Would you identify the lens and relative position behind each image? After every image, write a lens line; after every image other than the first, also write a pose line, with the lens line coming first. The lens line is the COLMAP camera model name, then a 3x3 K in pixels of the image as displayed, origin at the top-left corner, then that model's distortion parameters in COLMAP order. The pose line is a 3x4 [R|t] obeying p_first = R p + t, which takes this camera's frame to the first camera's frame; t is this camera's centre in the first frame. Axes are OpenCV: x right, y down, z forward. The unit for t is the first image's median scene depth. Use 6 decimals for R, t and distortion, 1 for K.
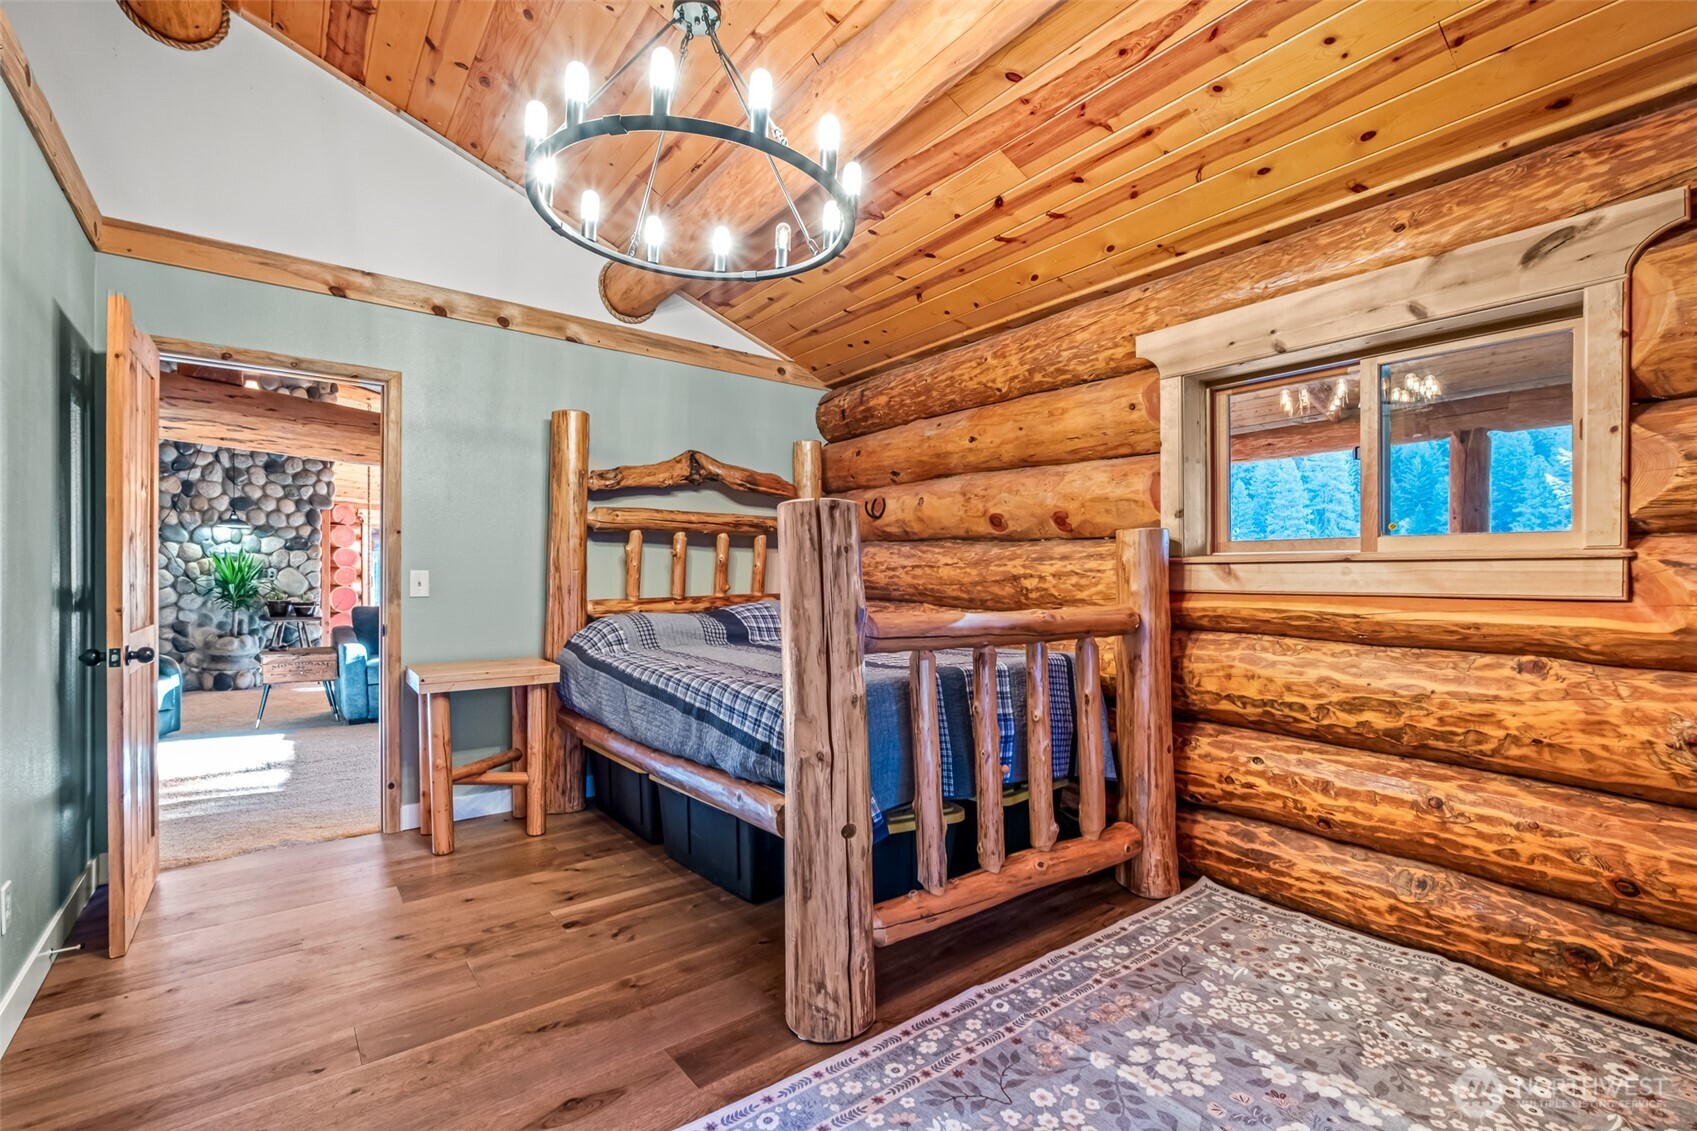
lens RADIAL K [[754.8, 0, 854.9], [0, 754.8, 573.9], [0, 0, 1]] dist [-0.005894, 0.000684]
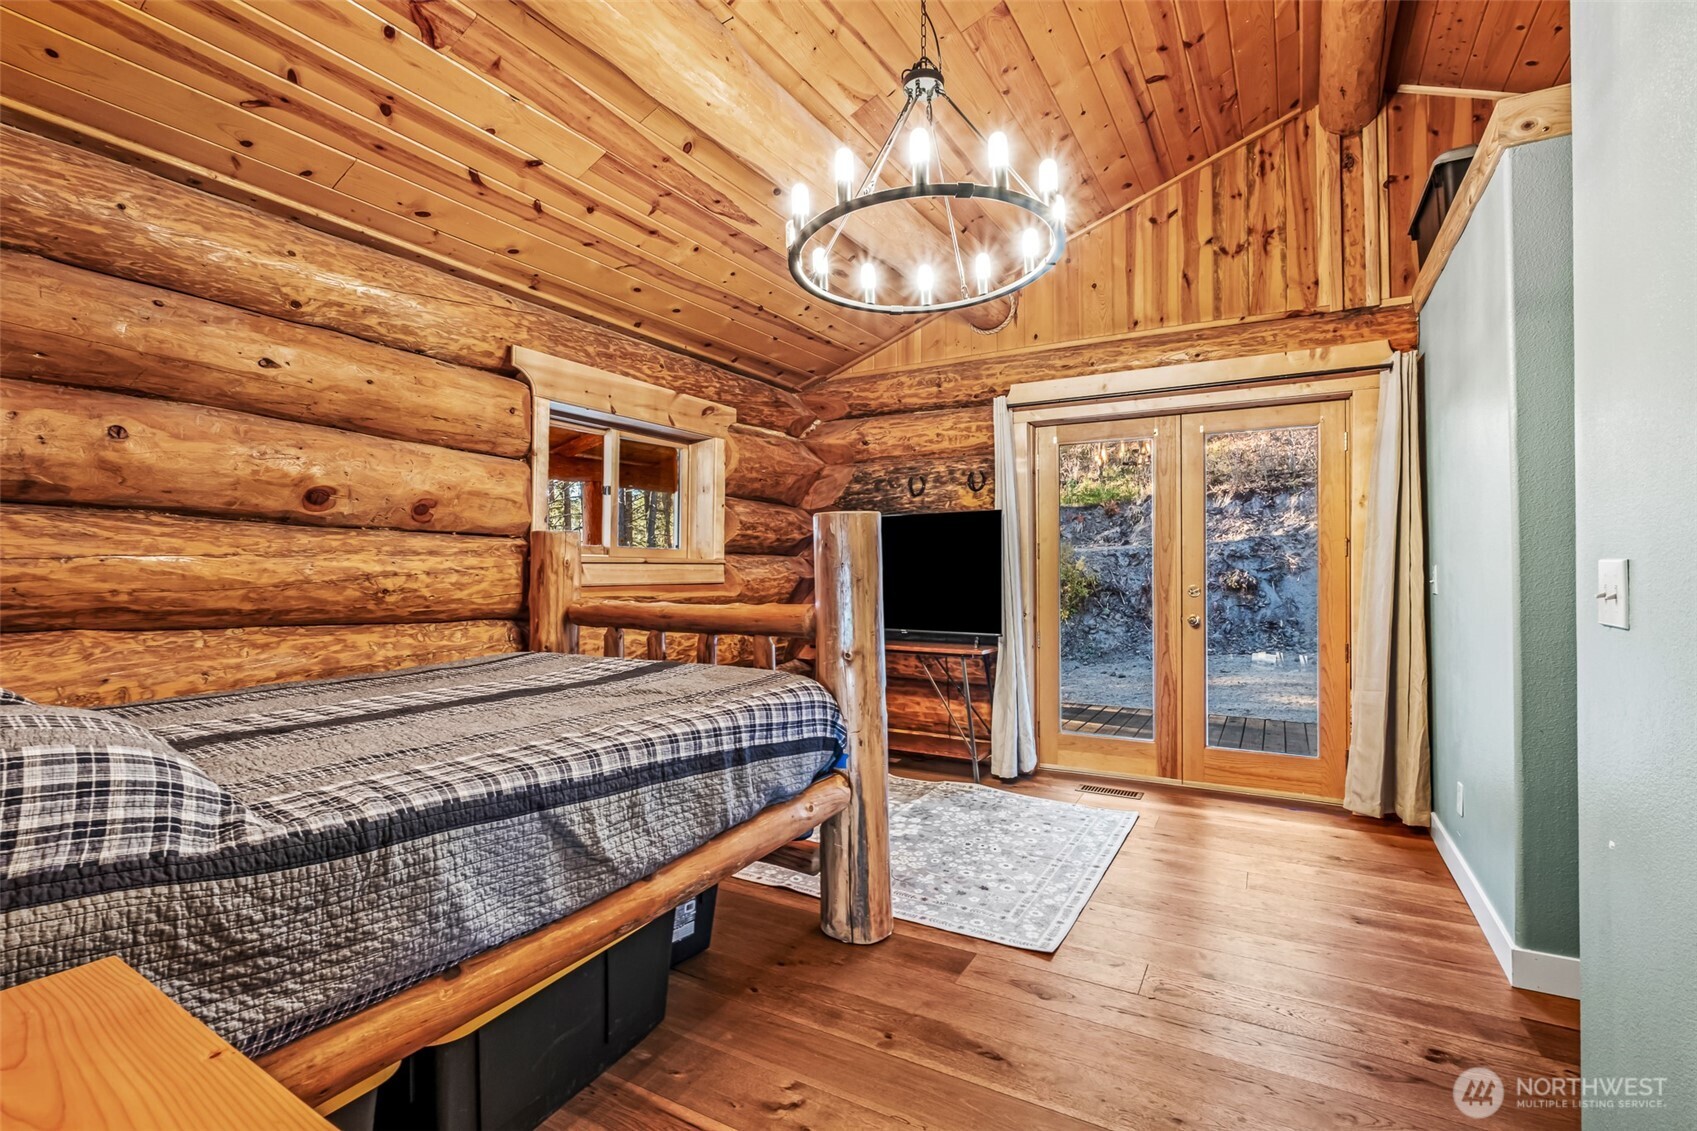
lens RADIAL K [[754.8, 0, 843.4], [0, 754.8, 564.3], [0, 0, 1]] dist [-0.005894, 0.000684]
pose [[-0.372244, 0.003488, 0.928128, -0.739480], [-0.002940, 0.999983, -0.004937, -0.005658], [-0.928130, -0.004567, -0.372228, 0.927599]]
